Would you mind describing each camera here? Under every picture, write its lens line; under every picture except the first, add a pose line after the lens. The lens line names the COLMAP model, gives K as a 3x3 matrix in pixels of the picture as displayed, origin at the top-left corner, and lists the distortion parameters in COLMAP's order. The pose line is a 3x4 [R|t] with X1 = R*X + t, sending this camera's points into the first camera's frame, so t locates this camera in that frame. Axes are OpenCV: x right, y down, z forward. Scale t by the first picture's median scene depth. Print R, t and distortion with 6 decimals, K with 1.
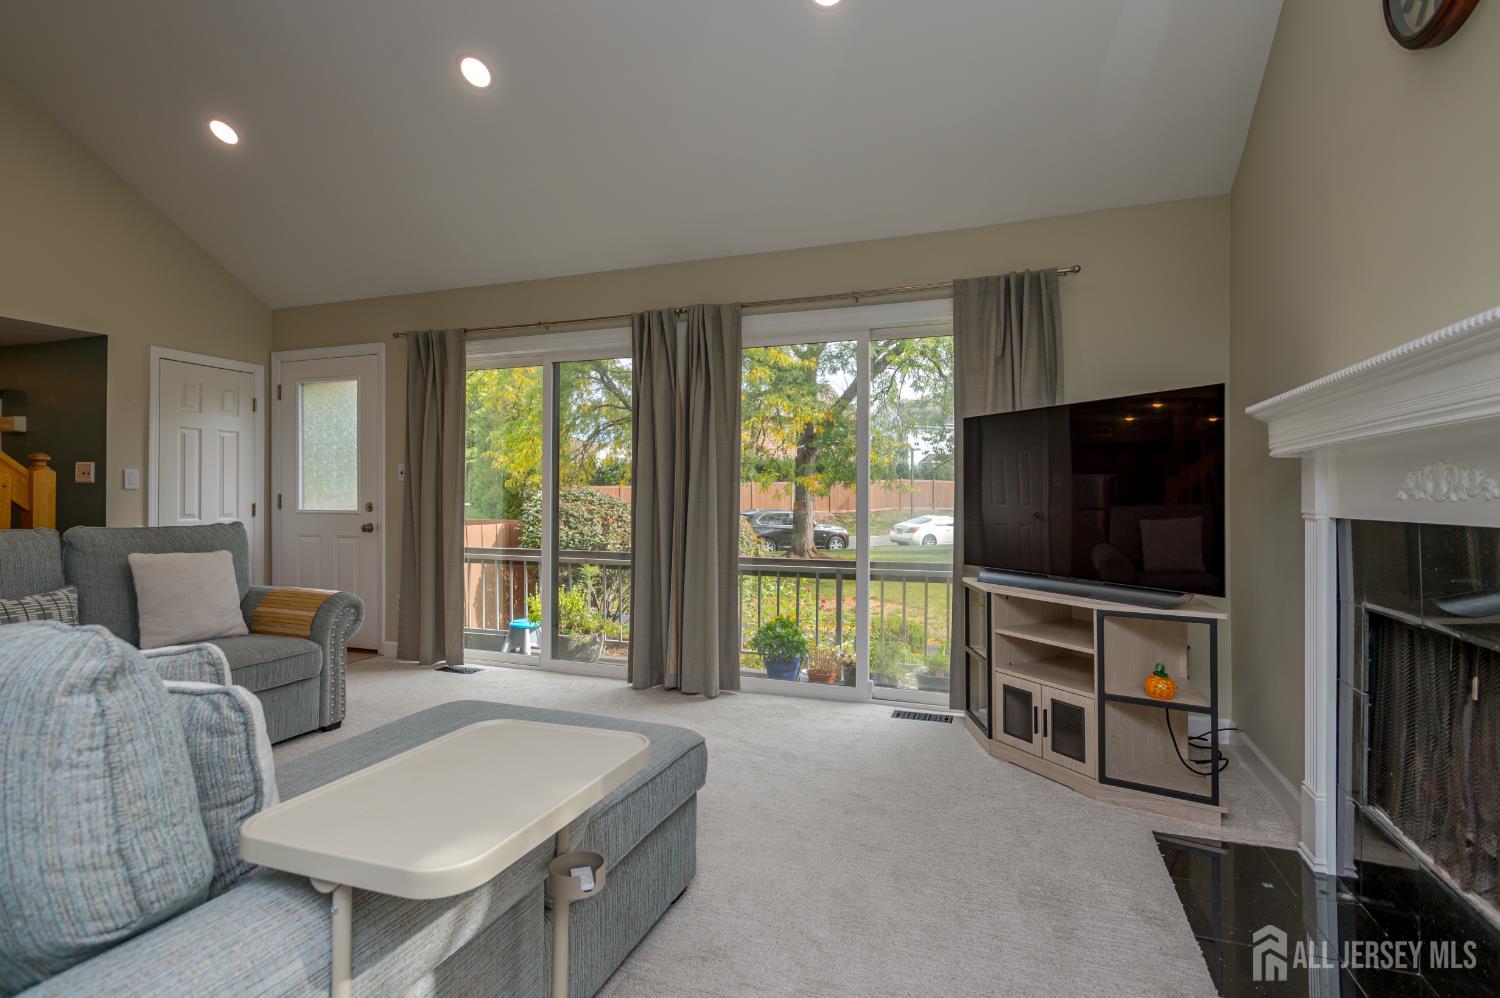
lens RADIAL K [[752.7, 0, 744.6], [0, 752.7, 494.6], [0, 0, 1]] dist [0.009043, -0.004713]
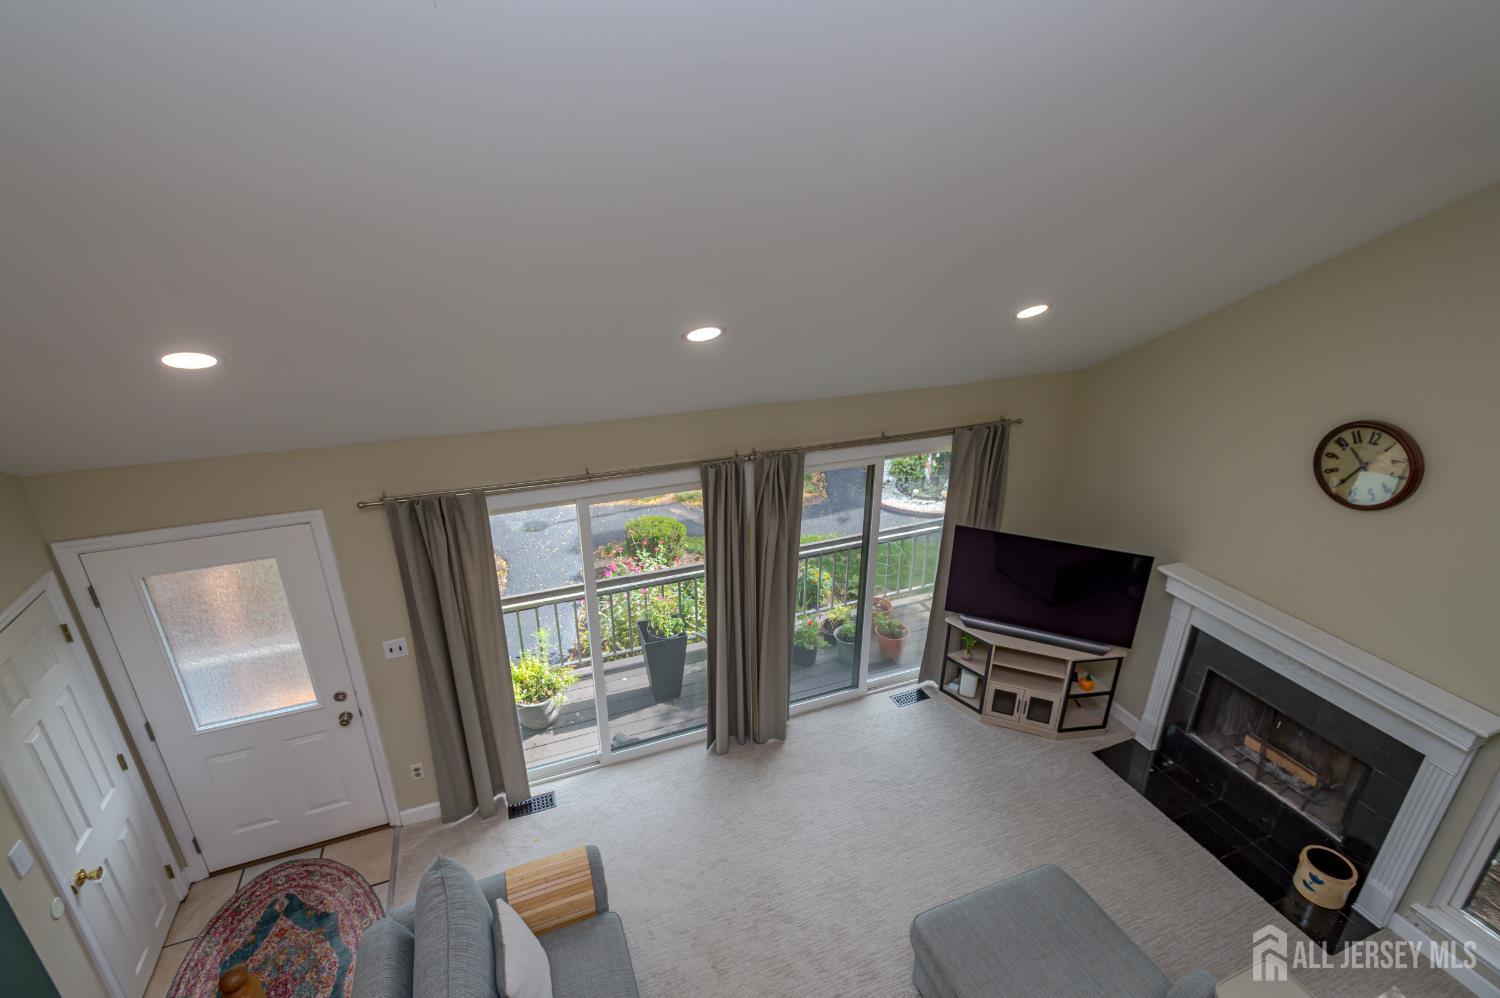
lens RADIAL K [[704.6, 0, 755.5], [0, 704.6, 493.6], [0, 0, 1]] dist [0.017604, -0.005724]
pose [[0.735499, -0.257556, 0.626662, -0.795021], [-0.006582, 0.922168, 0.386734, -0.647795], [-0.677493, -0.288567, 0.676559, 0.331002]]
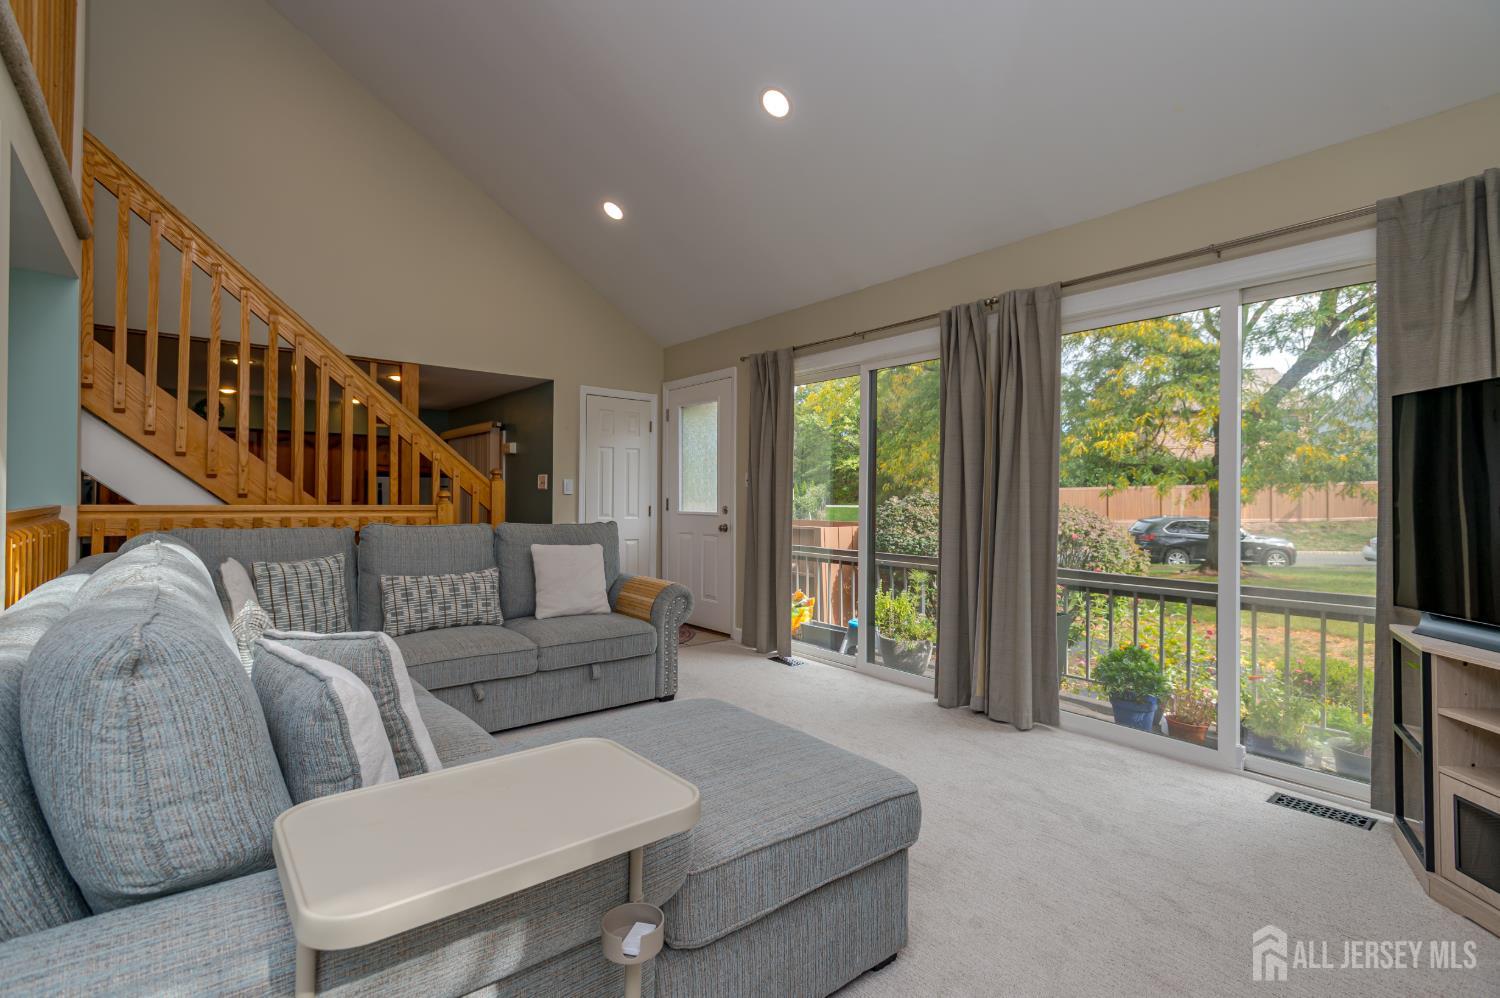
lens RADIAL K [[704.6, 0, 736.7], [0, 704.6, 493.7], [0, 0, 1]] dist [0.017604, -0.005724]
pose [[0.854159, 0.001234, -0.520010, 0.107990], [-0.004253, 0.999980, -0.004612, -0.004890], [0.519994, 0.006151, 0.854148, 0.114316]]
